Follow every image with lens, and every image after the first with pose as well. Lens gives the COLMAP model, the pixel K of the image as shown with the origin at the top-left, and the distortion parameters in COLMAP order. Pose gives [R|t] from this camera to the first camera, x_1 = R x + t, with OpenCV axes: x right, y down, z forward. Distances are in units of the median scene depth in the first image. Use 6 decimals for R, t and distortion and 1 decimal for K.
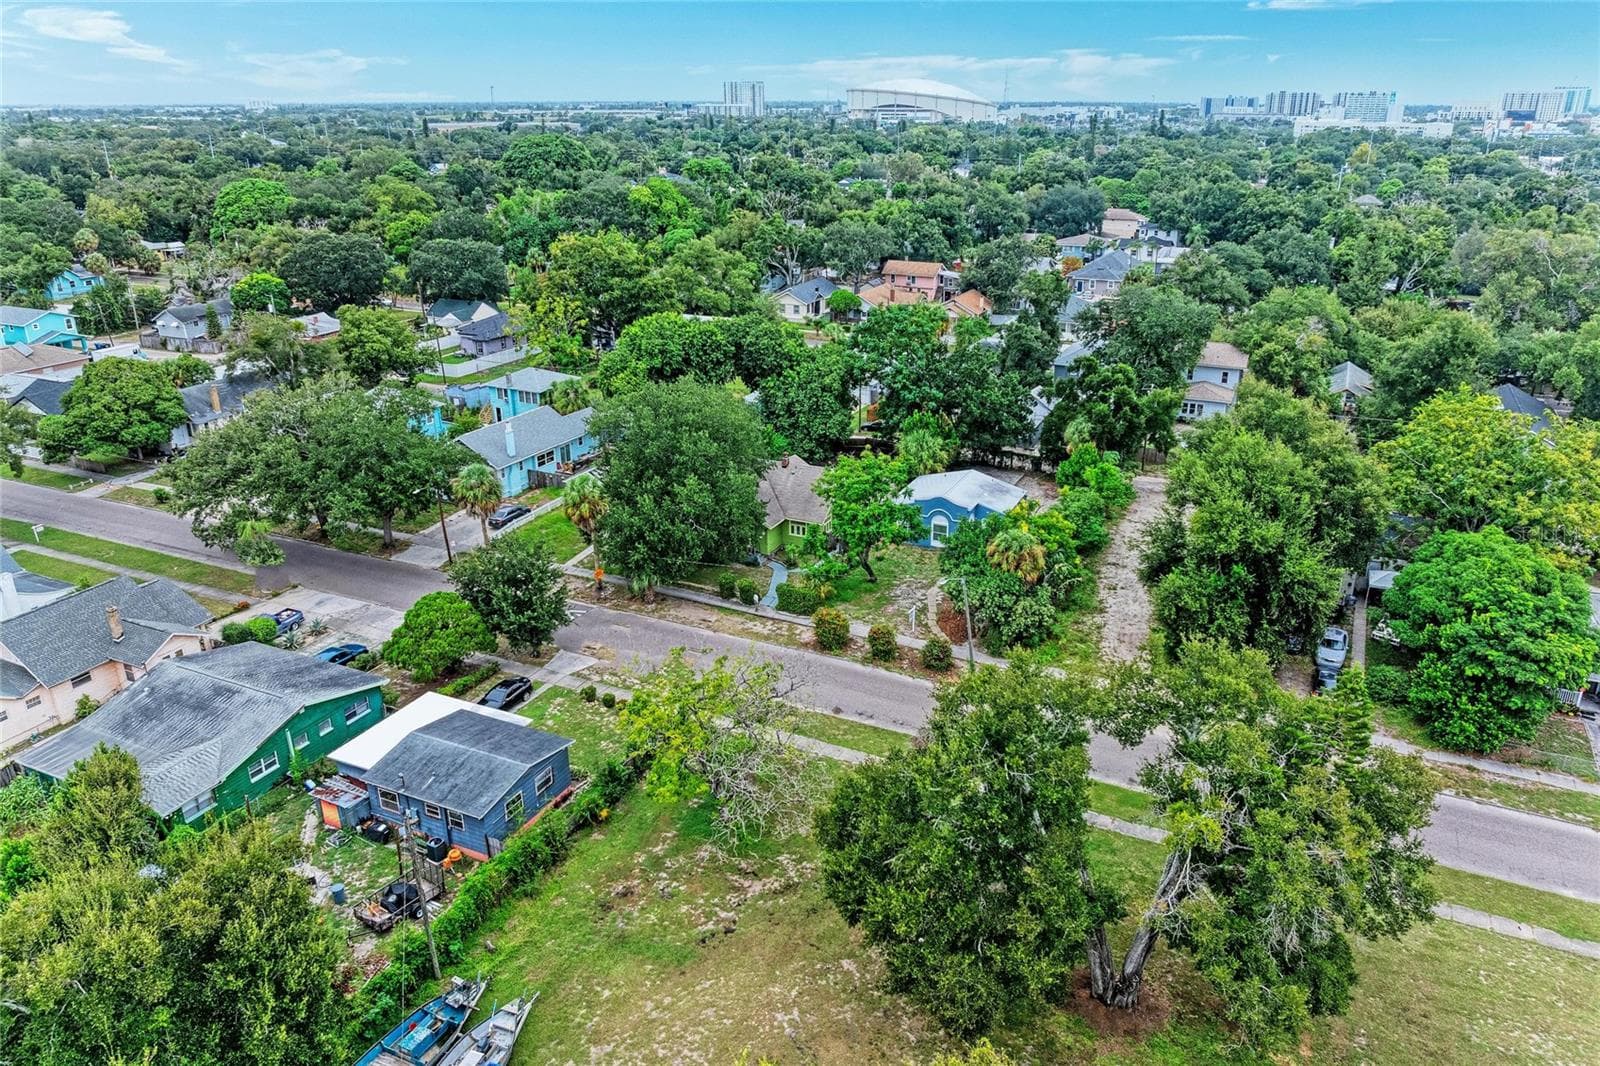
lens RADIAL K [[1157.2, 0, 800.4], [0, 1157.2, 526.7], [0, 0, 1]] dist [-0.029398, 0.013693]
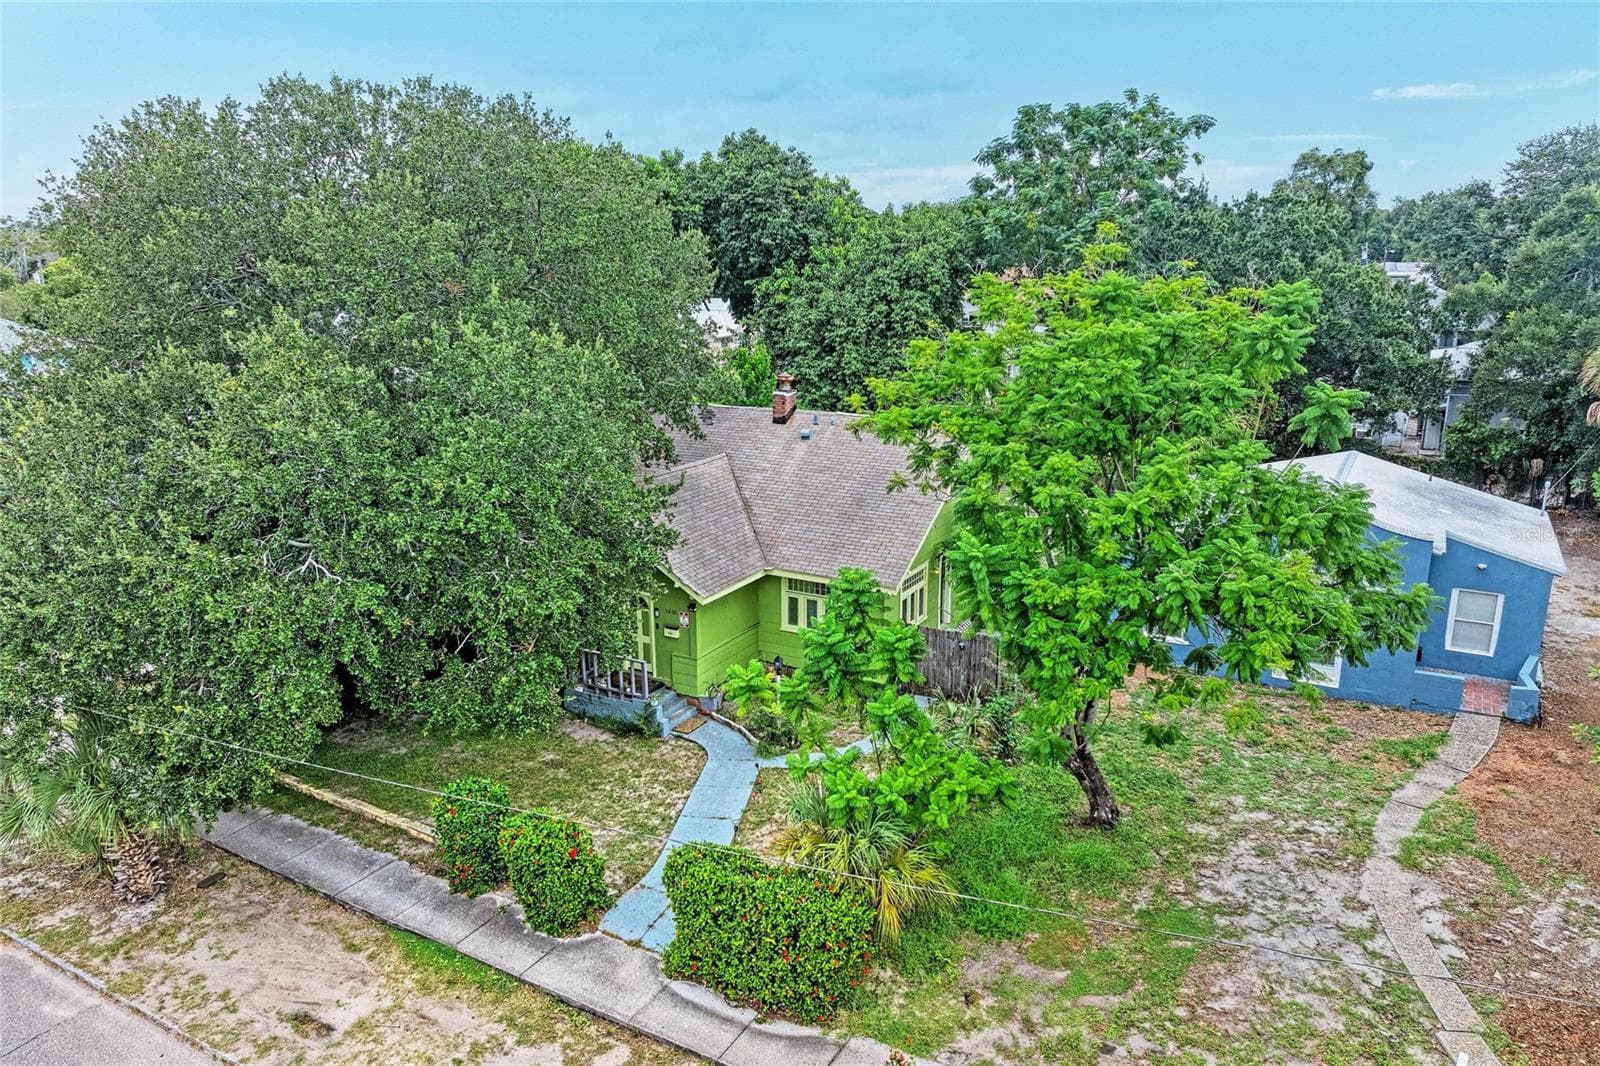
lens RADIAL K [[1157.2, 0, 796.8], [0, 1157.2, 535.4], [0, 0, 1]] dist [-0.029398, 0.013693]
pose [[0.997397, 0.019279, -0.069484, 0.011800], [-0.026151, 0.994704, -0.099394, 0.010311], [0.067200, 0.100952, 0.992619, 0.600445]]
